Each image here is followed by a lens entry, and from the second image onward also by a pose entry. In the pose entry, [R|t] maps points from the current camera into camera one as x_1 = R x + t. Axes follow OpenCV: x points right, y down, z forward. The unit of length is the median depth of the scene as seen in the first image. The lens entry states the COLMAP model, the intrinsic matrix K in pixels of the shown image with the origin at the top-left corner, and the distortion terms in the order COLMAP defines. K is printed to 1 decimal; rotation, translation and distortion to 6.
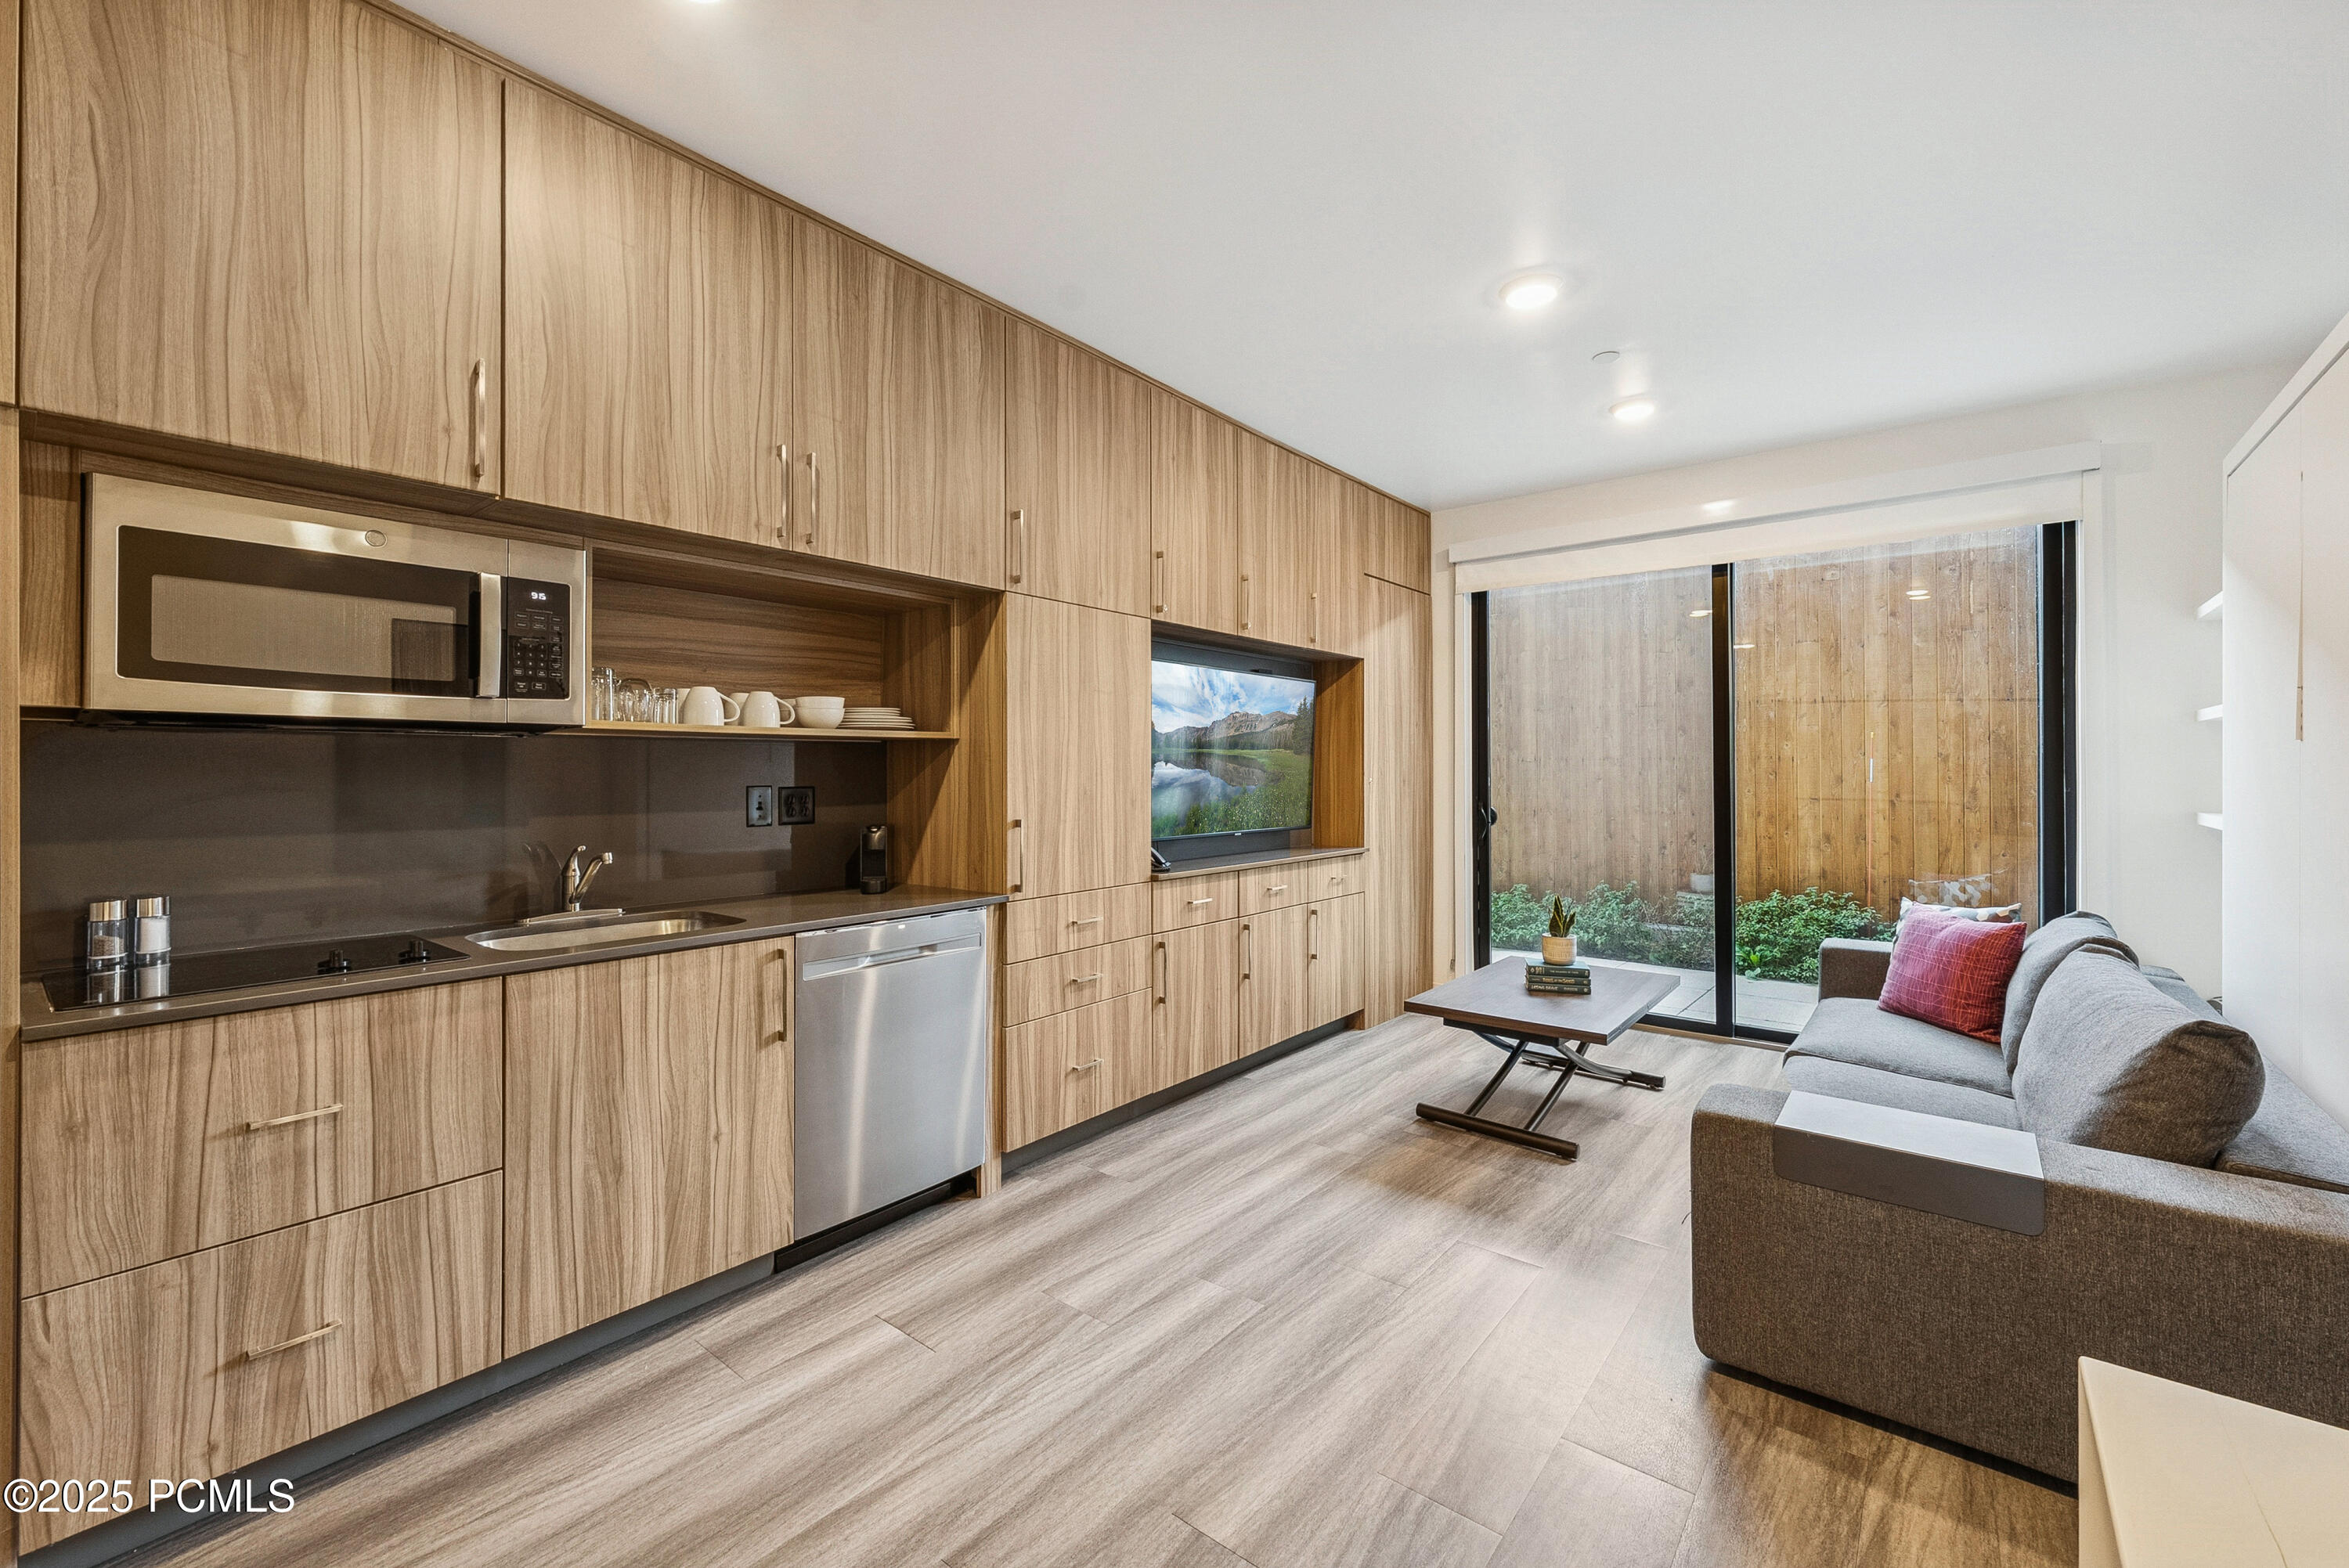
lens RADIAL K [[949.5, 0, 1170.8], [0, 949.5, 772.4], [0, 0, 1]] dist [-0.000632, 0.001352]
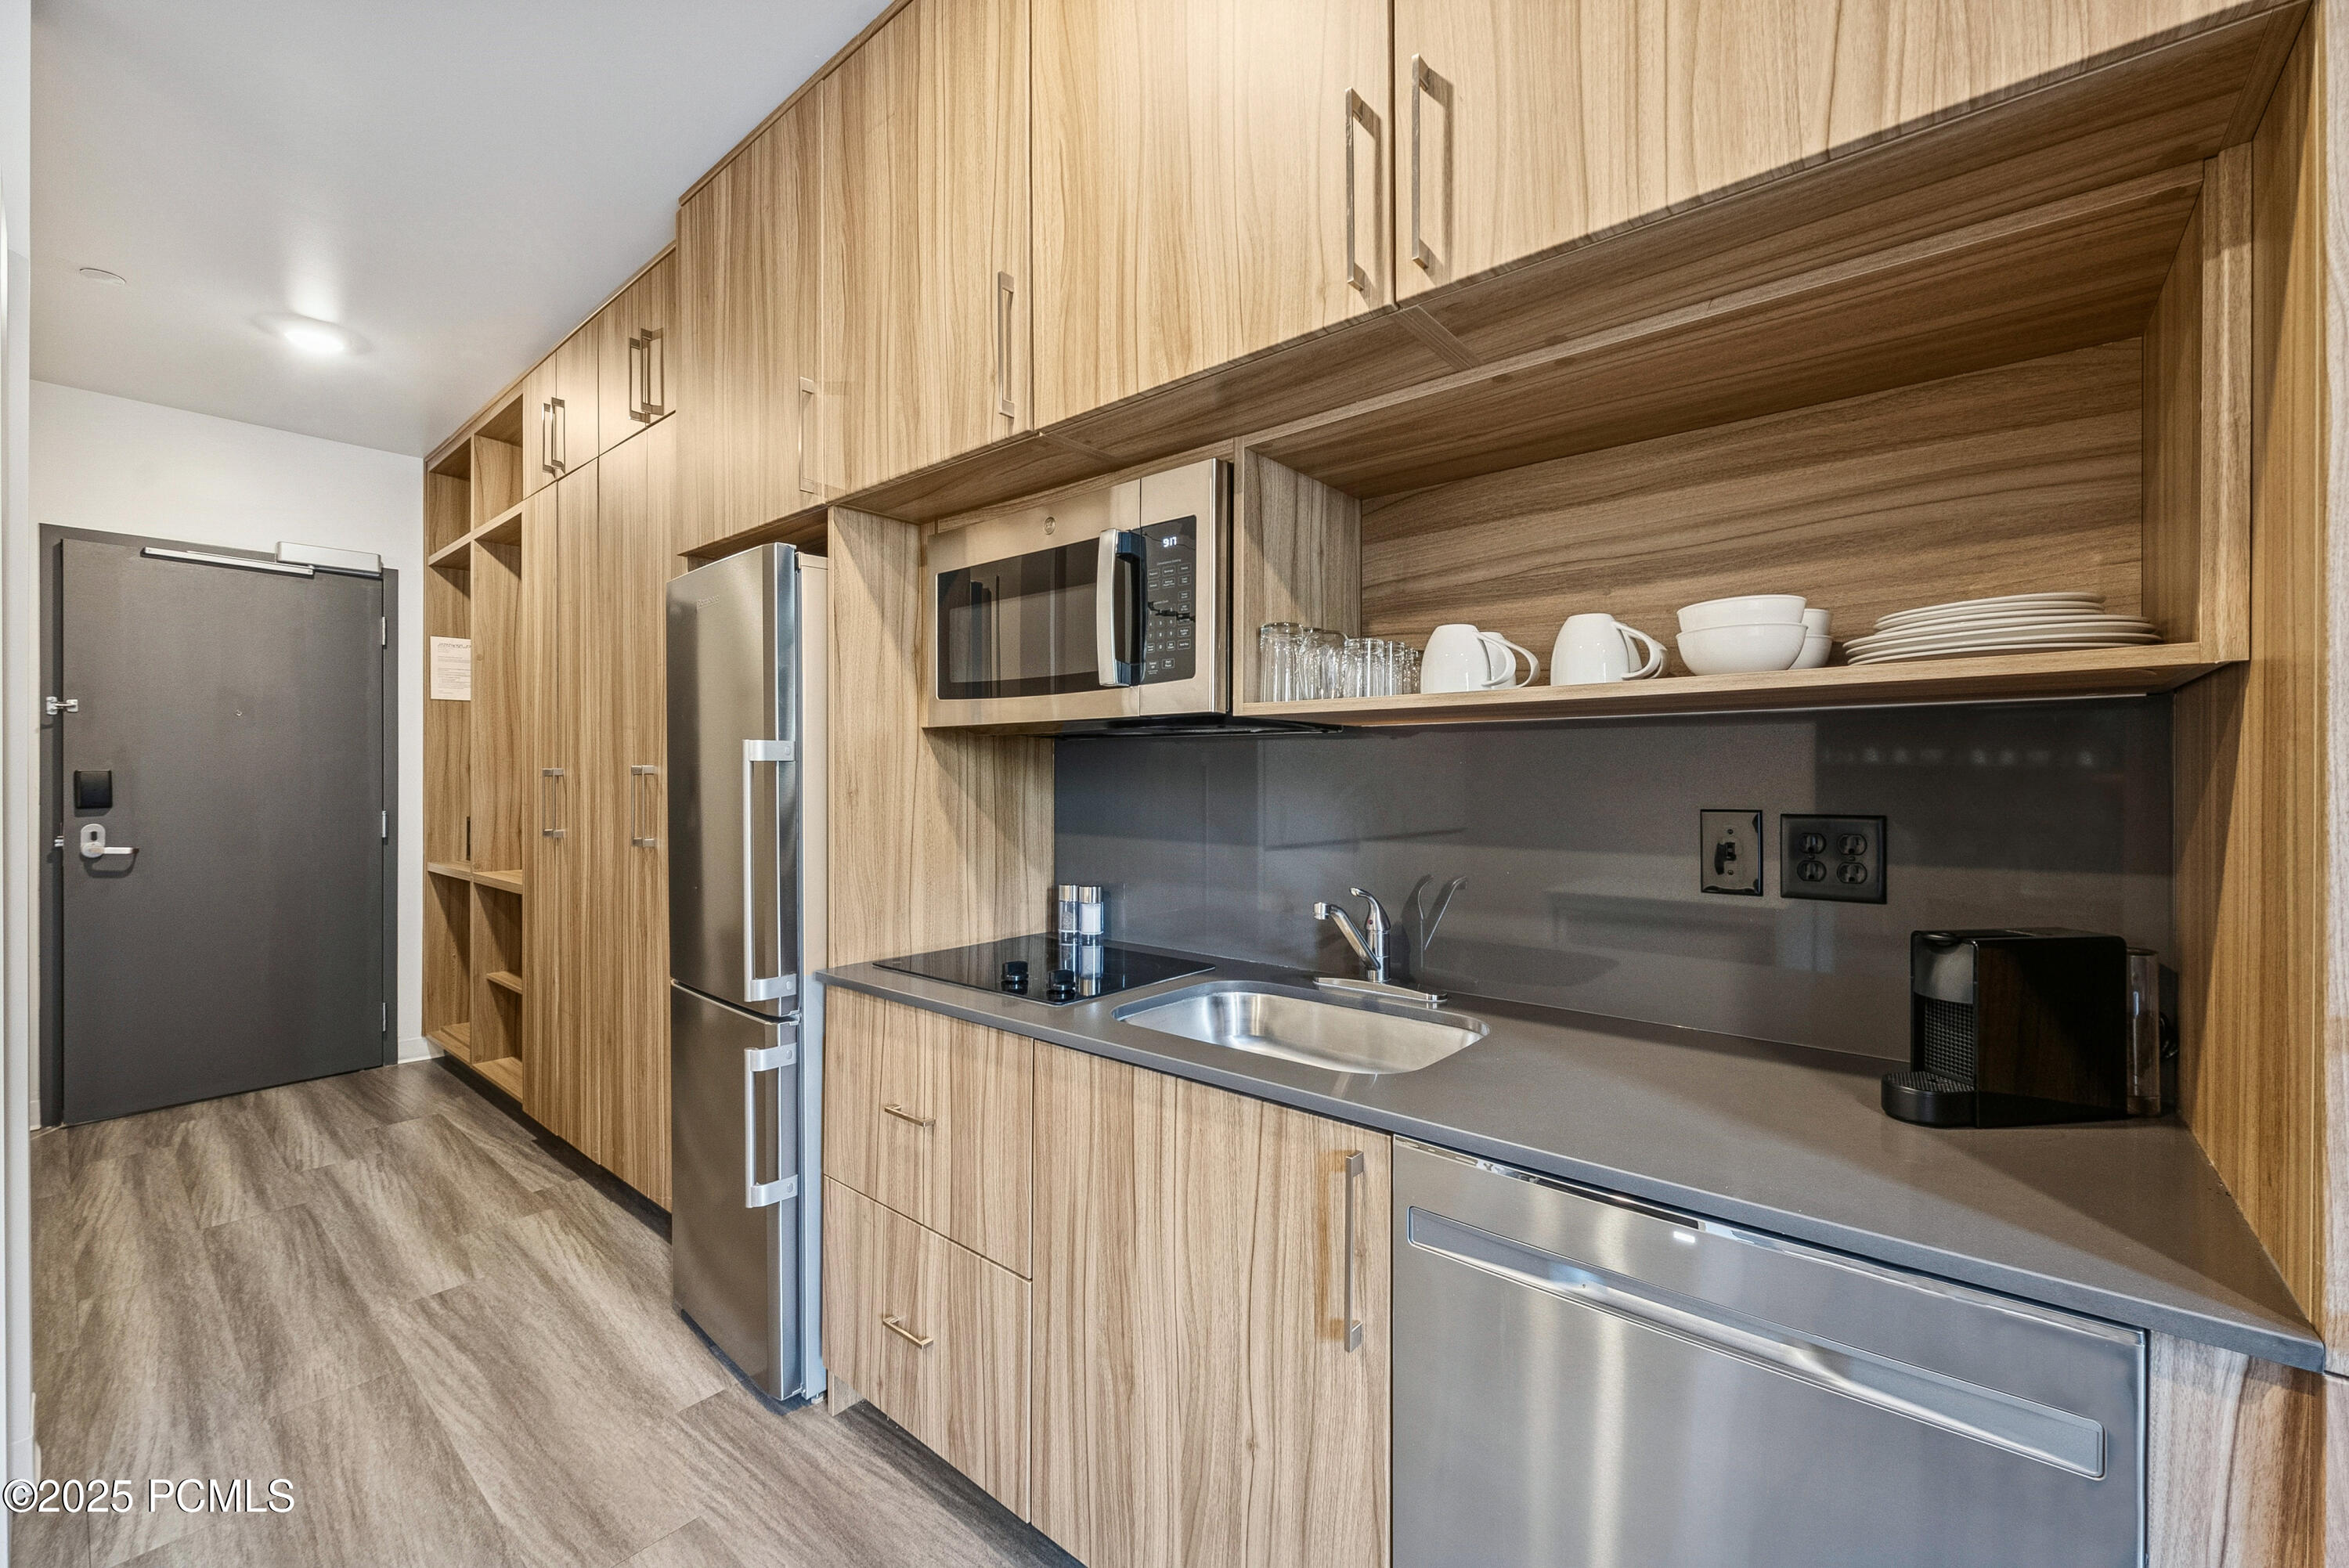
lens RADIAL K [[949.5, 0, 1175.4], [0, 949.5, 778.6], [0, 0, 1]] dist [-0.000632, 0.001352]
pose [[-0.027344, 0.003884, -0.999619, 0.076763], [-0.000018, 0.999992, 0.003886, -0.004386], [0.999626, 0.000125, -0.027343, 1.058264]]
